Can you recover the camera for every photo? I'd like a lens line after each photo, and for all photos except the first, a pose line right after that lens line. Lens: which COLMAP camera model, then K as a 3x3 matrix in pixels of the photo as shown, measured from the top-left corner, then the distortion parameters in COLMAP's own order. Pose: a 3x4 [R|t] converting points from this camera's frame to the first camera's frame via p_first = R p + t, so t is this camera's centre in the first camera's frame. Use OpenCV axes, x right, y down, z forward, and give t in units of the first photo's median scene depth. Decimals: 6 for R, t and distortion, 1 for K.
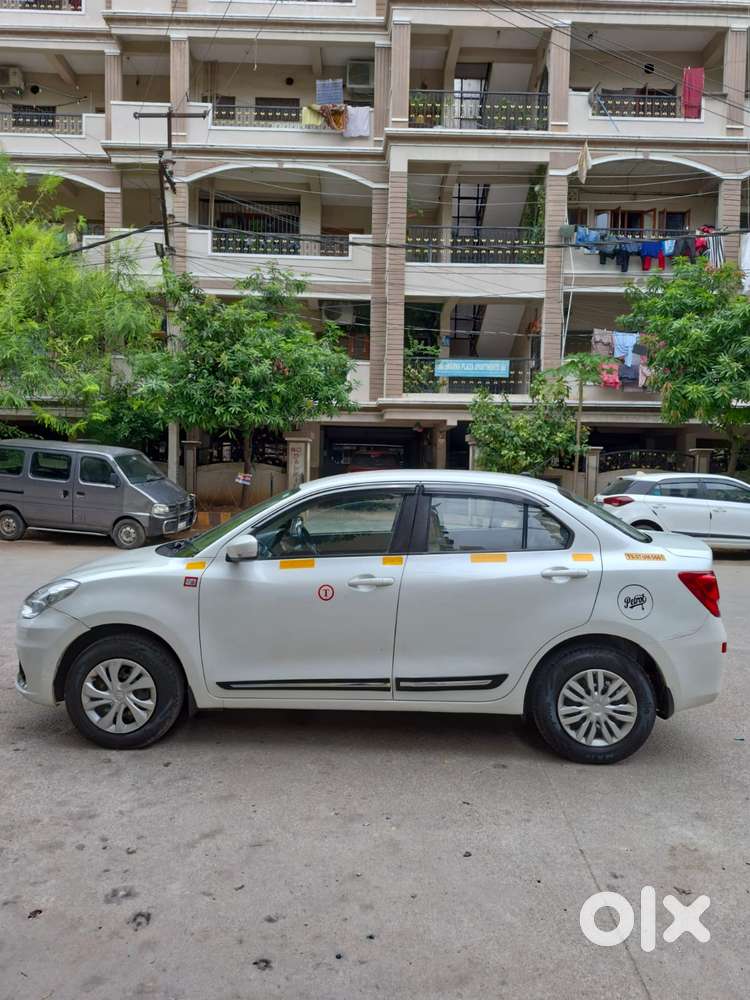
lens RADIAL K [[692.0, 0, 368.7], [0, 692.0, 504.8], [0, 0, 1]] dist [0.041063, -0.041421]
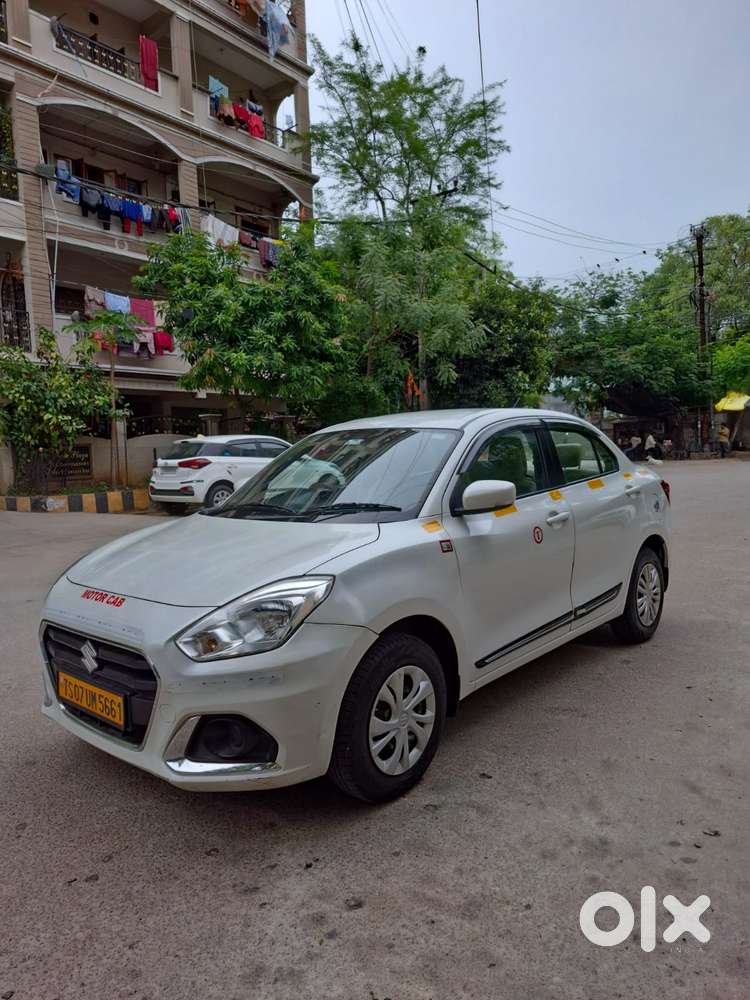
lens RADIAL K [[692.0, 0, 368.7], [0, 692.0, 504.8], [0, 0, 1]] dist [0.041063, -0.041421]
pose [[0.631842, -0.104534, 0.768016, -0.253124], [0.076931, 0.994429, 0.072060, 0.000781], [-0.771270, 0.013554, 0.636364, 0.161170]]
